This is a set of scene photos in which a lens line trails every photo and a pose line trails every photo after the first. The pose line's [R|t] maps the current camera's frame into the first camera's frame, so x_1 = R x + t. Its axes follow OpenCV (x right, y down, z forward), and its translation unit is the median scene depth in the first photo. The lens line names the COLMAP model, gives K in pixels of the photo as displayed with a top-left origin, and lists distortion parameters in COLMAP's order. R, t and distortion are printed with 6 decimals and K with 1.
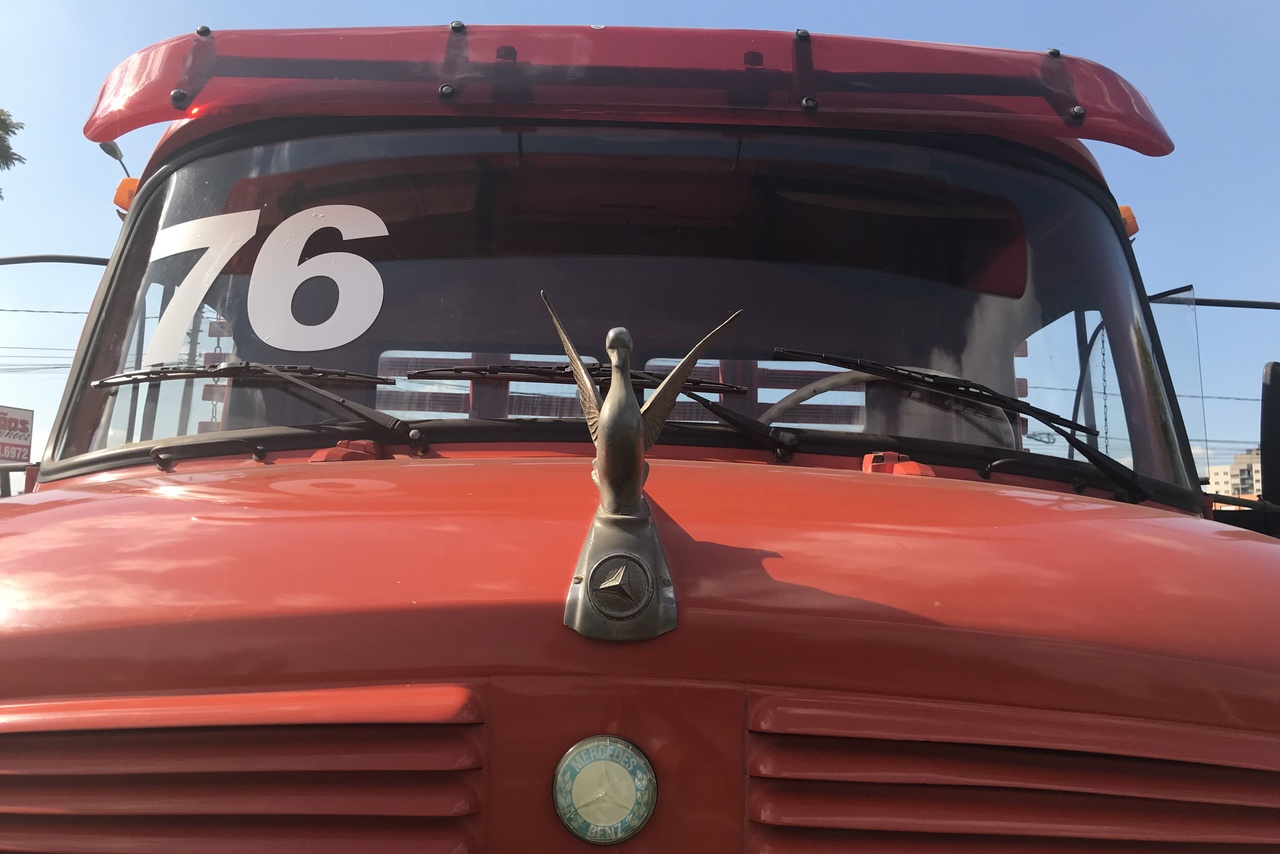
lens RADIAL K [[1034.6, 0, 640.0], [0, 1034.6, 427.0], [0, 0, 1]] dist [0.062520, -0.092566]
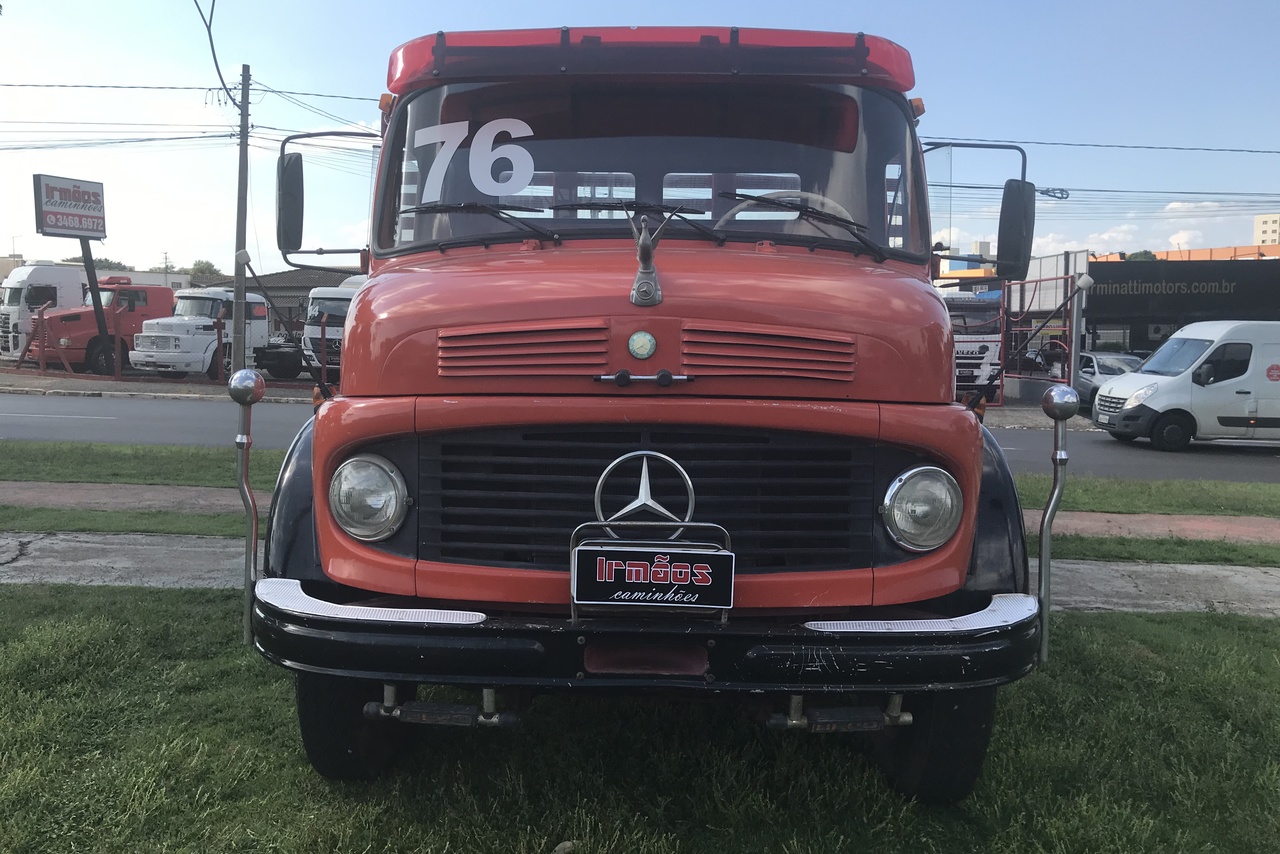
lens RADIAL K [[1034.6, 0, 640.0], [0, 1034.6, 427.0], [0, 0, 1]] dist [0.062520, -0.092566]
pose [[0.999350, -0.010076, -0.034609, 0.033627], [0.017672, 0.973782, 0.226795, -0.082336], [0.031416, -0.227259, 0.973327, -1.106923]]
